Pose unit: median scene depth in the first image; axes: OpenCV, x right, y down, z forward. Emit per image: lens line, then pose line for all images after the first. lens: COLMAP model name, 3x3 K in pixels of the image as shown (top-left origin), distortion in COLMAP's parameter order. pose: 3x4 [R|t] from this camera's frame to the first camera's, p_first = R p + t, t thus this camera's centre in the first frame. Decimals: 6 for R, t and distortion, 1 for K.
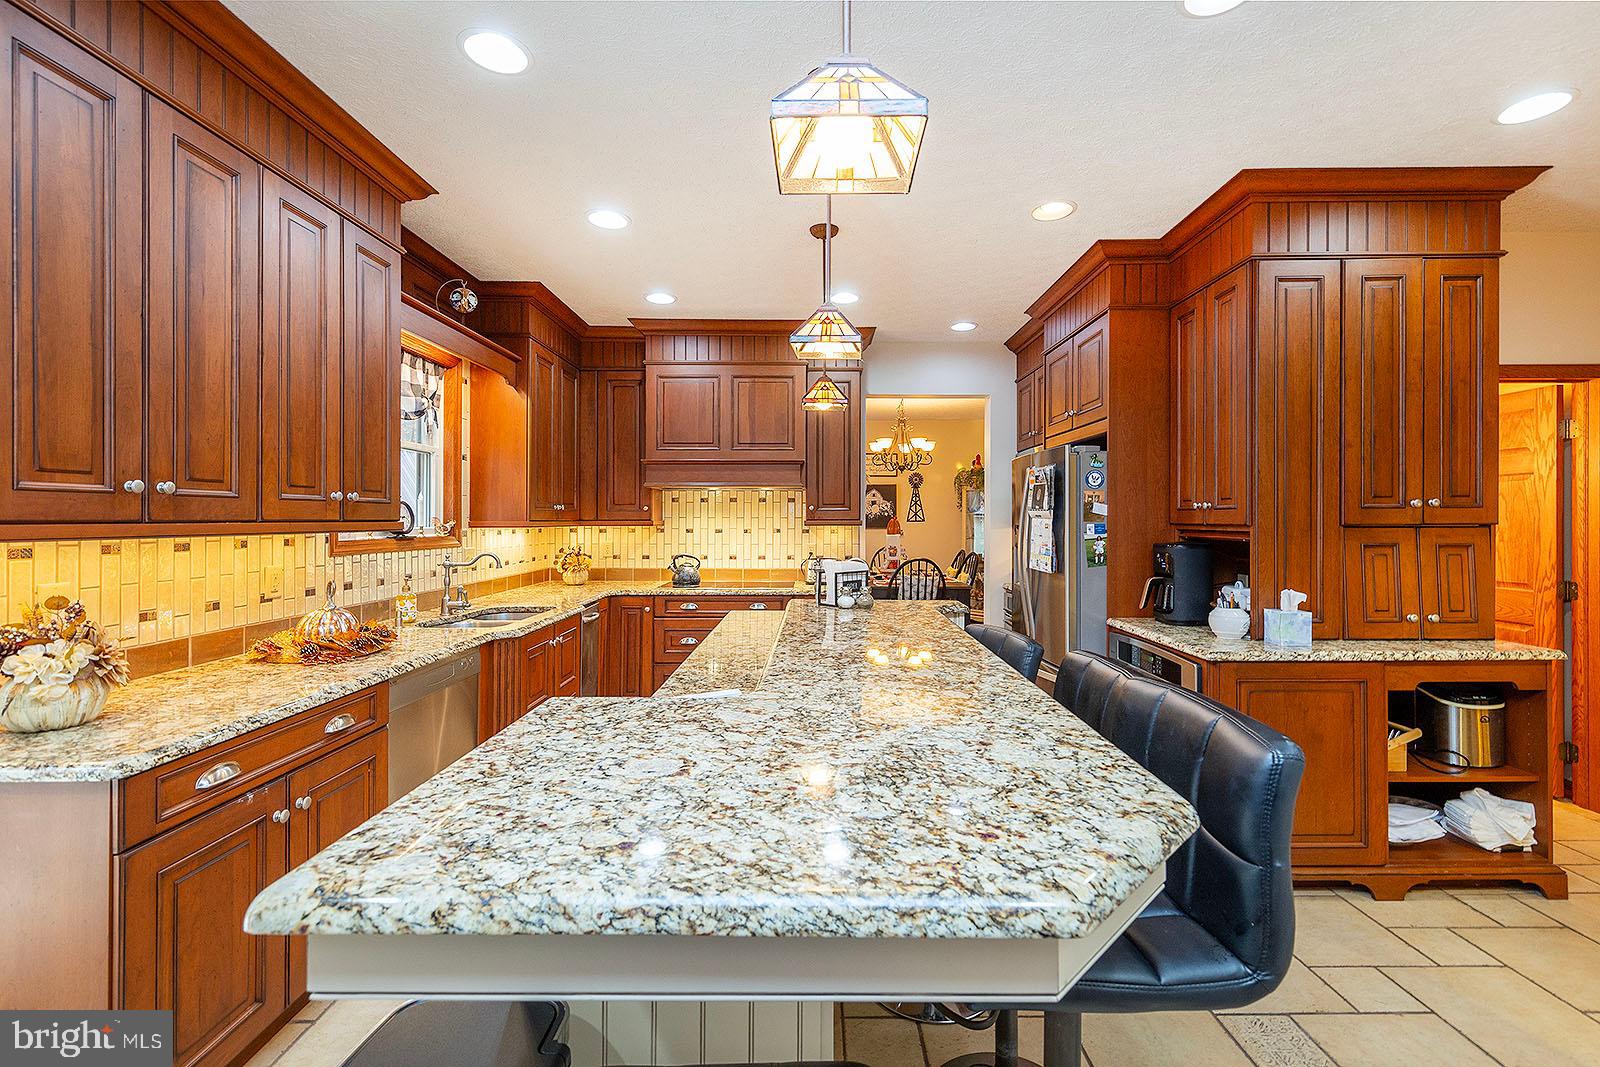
lens RADIAL K [[687.9, 0, 825.2], [0, 687.9, 515.5], [0, 0, 1]] dist [0.007821, -0.000169]
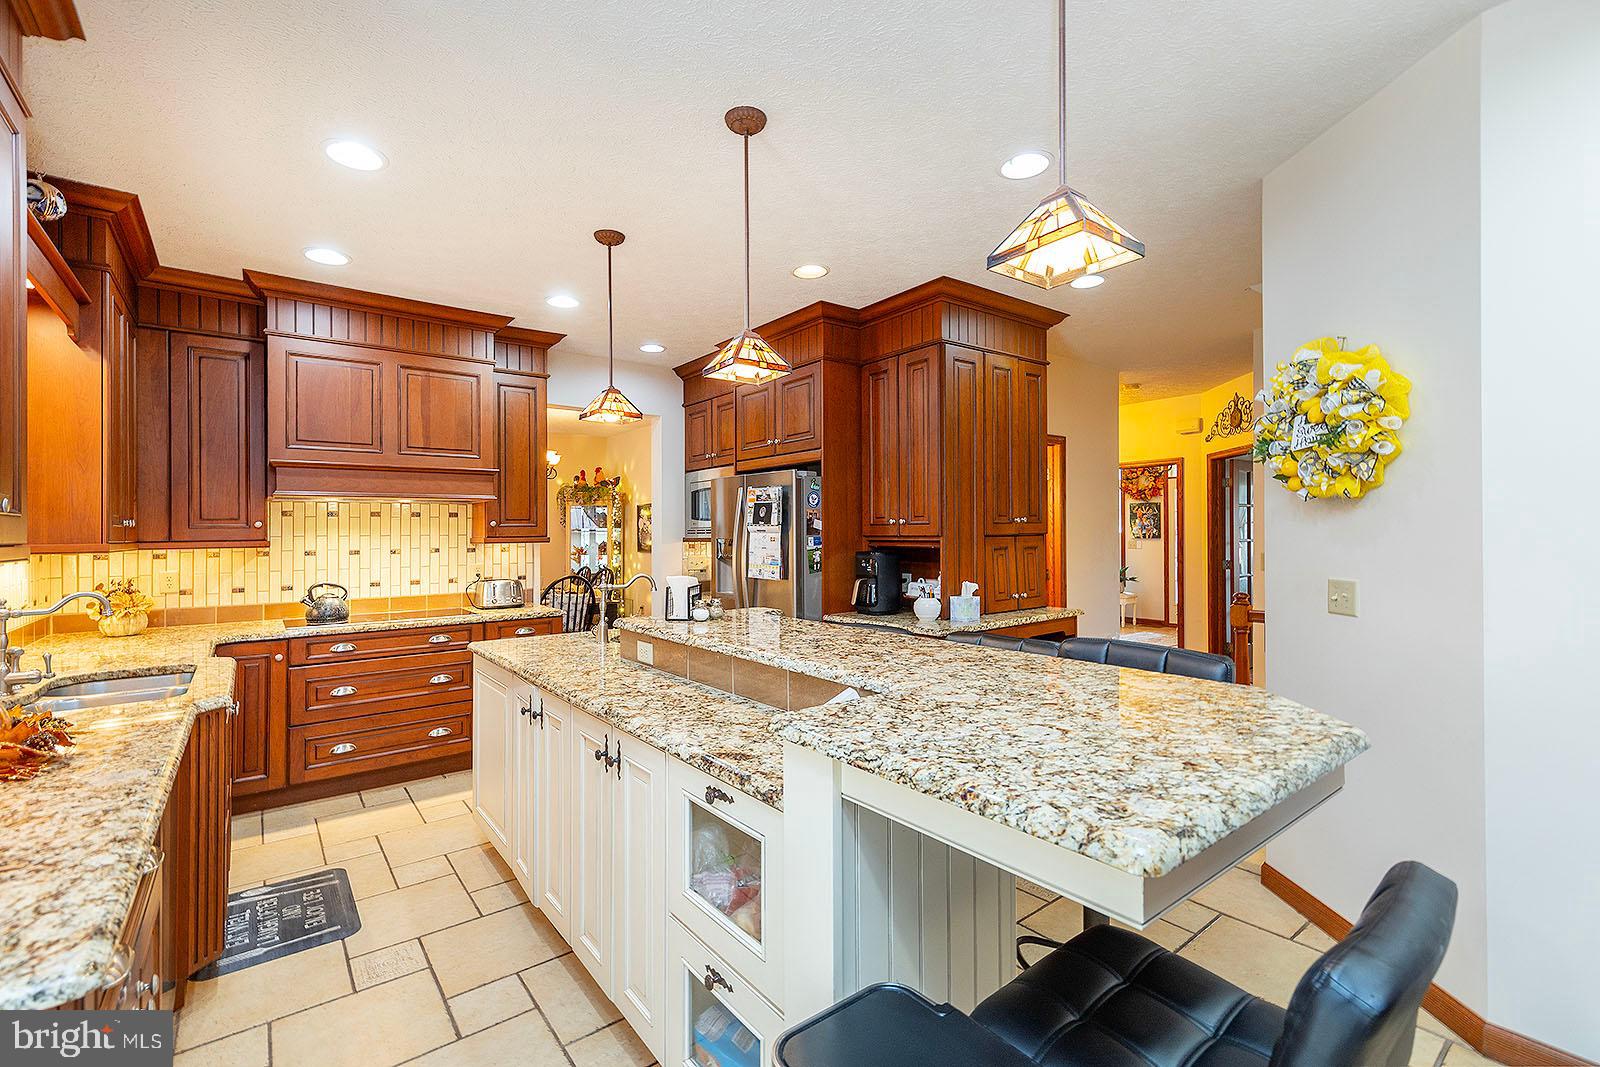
lens RADIAL K [[687.9, 0, 788.8], [0, 687.9, 526.6], [0, 0, 1]] dist [0.007821, -0.000169]
pose [[0.803327, -0.003245, 0.595529, -0.401914], [0.007407, 0.999962, -0.004543, -0.000602], [-0.595492, 0.008061, 0.803321, 0.080549]]
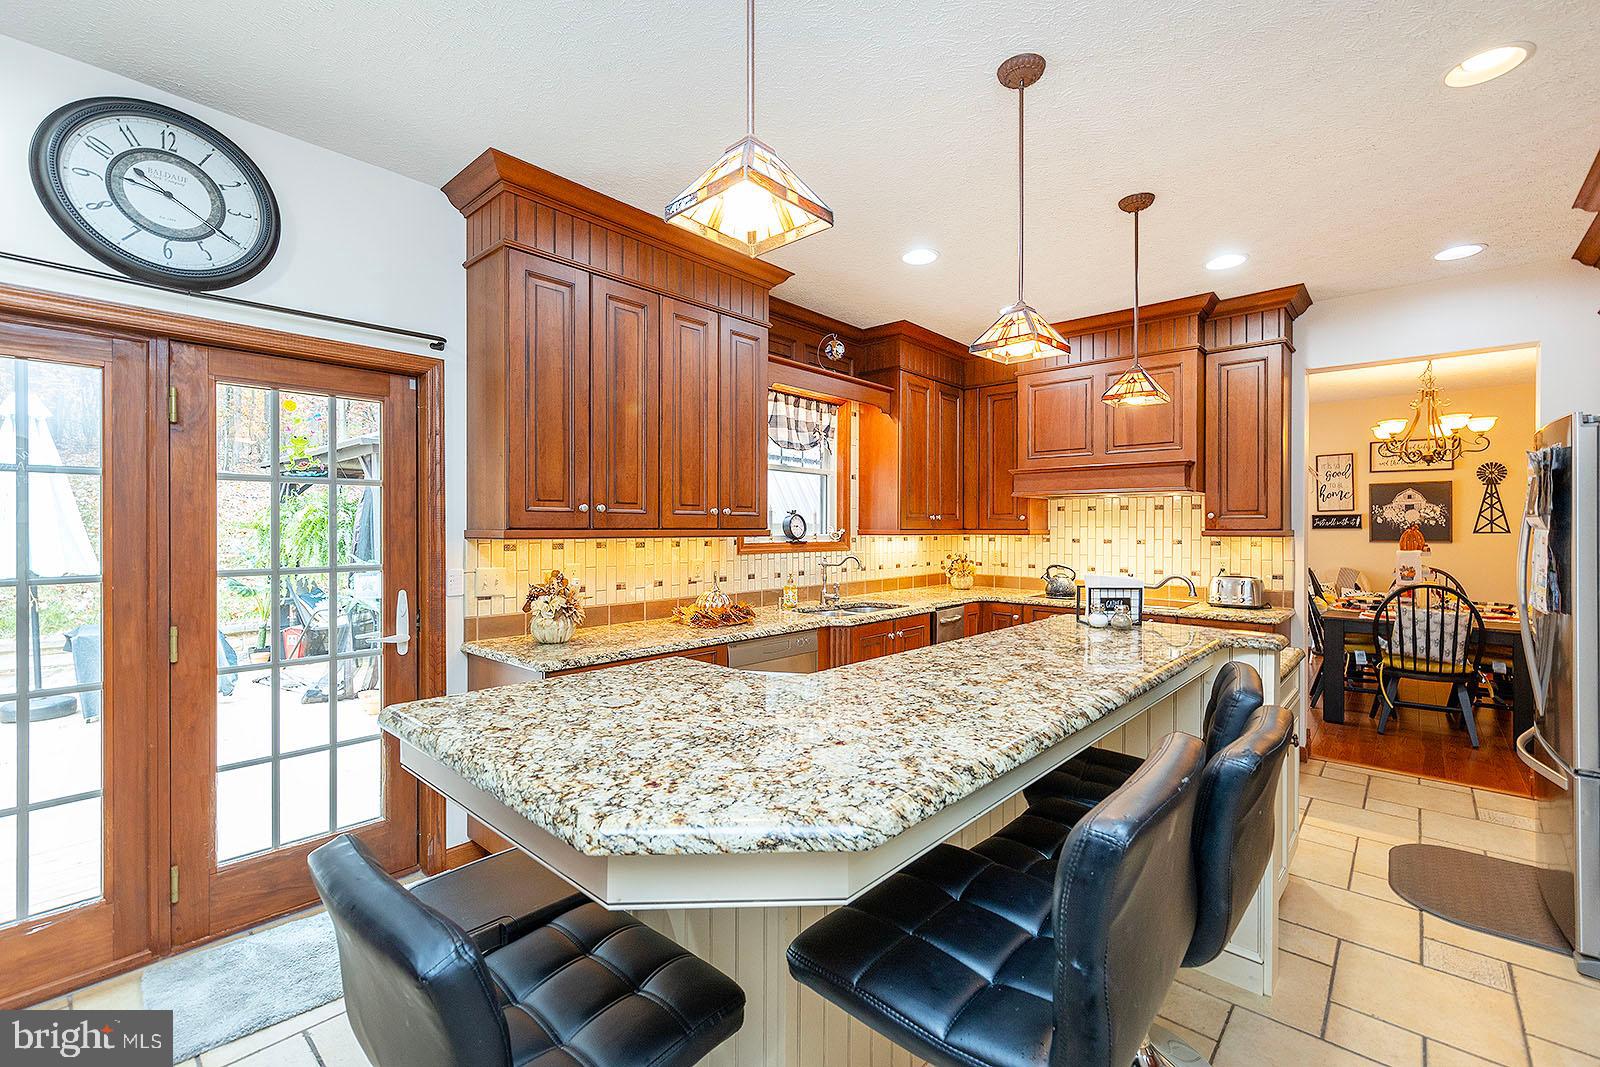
lens RADIAL K [[687.9, 0, 800.3], [0, 687.9, 519.3], [0, 0, 1]] dist [0.007821, -0.000169]
pose [[0.736330, -0.006287, -0.676593, 0.298544], [0.000918, 0.999965, -0.008292, 0.000218], [0.676622, 0.005485, 0.736310, 0.062977]]
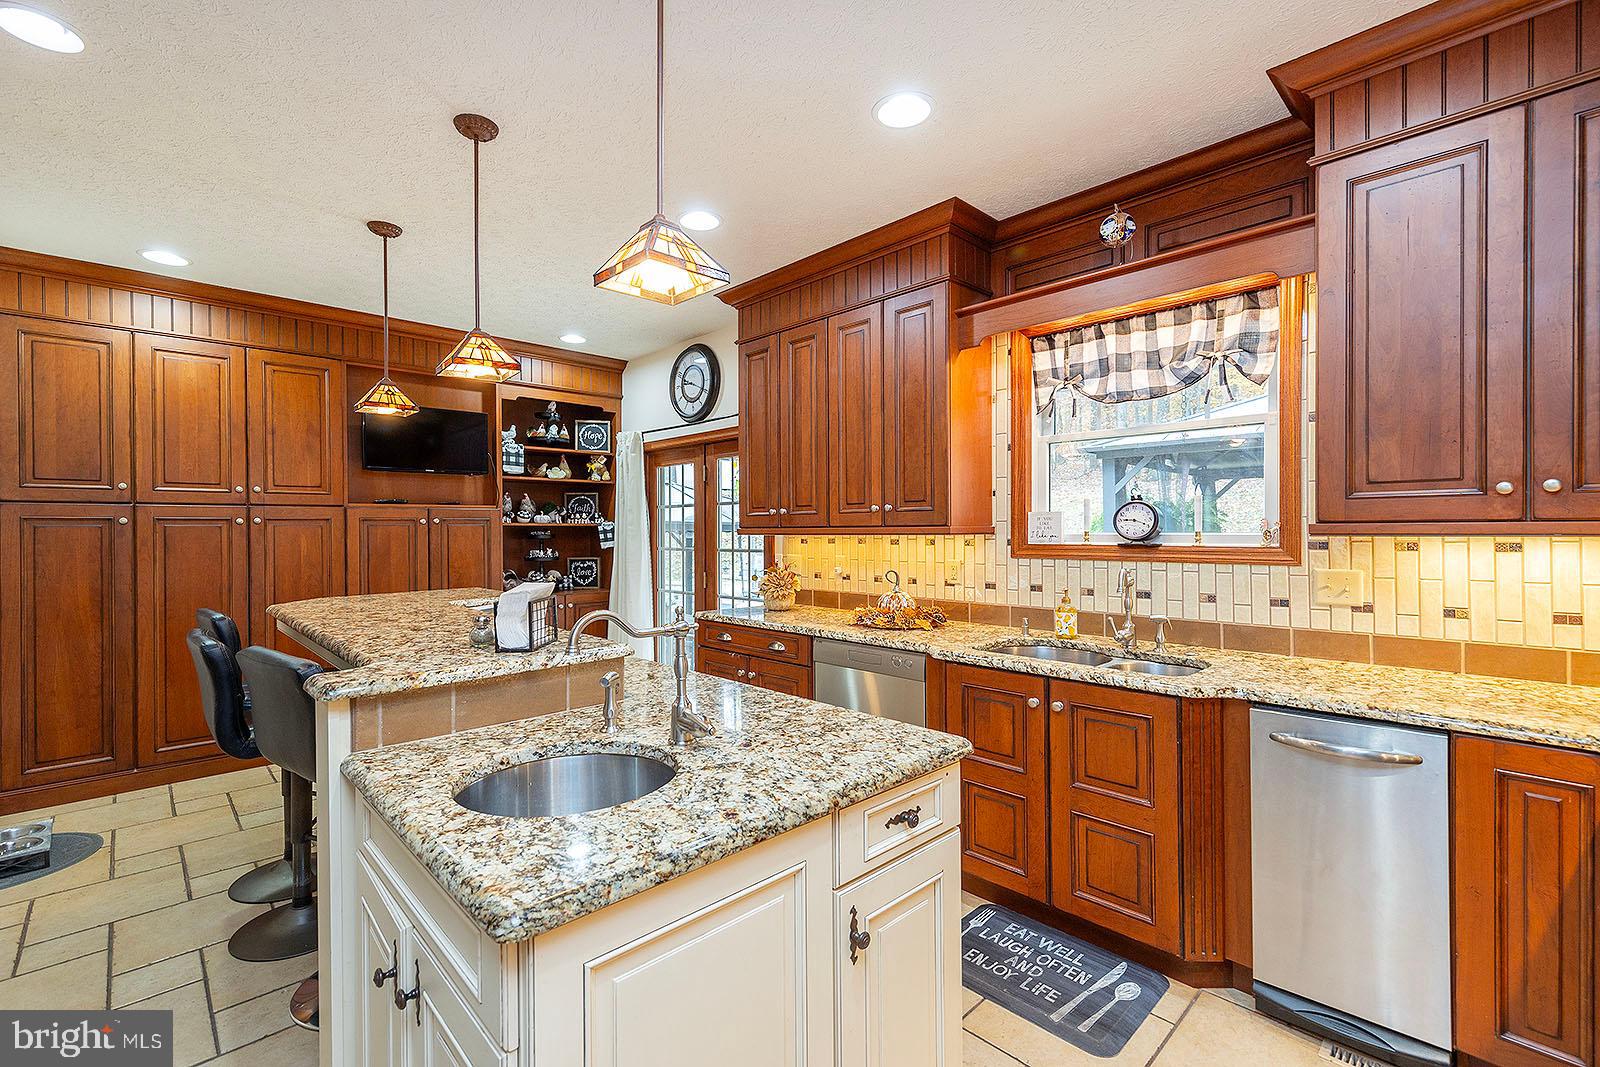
lens RADIAL K [[687.9, 0, 800.6], [0, 687.9, 525.9], [0, 0, 1]] dist [0.007821, -0.000169]
pose [[-0.731346, 0.005216, -0.681987, 0.269535], [0.010991, 0.999931, -0.004139, 0.008286], [0.681918, -0.010523, -0.731353, 1.502375]]
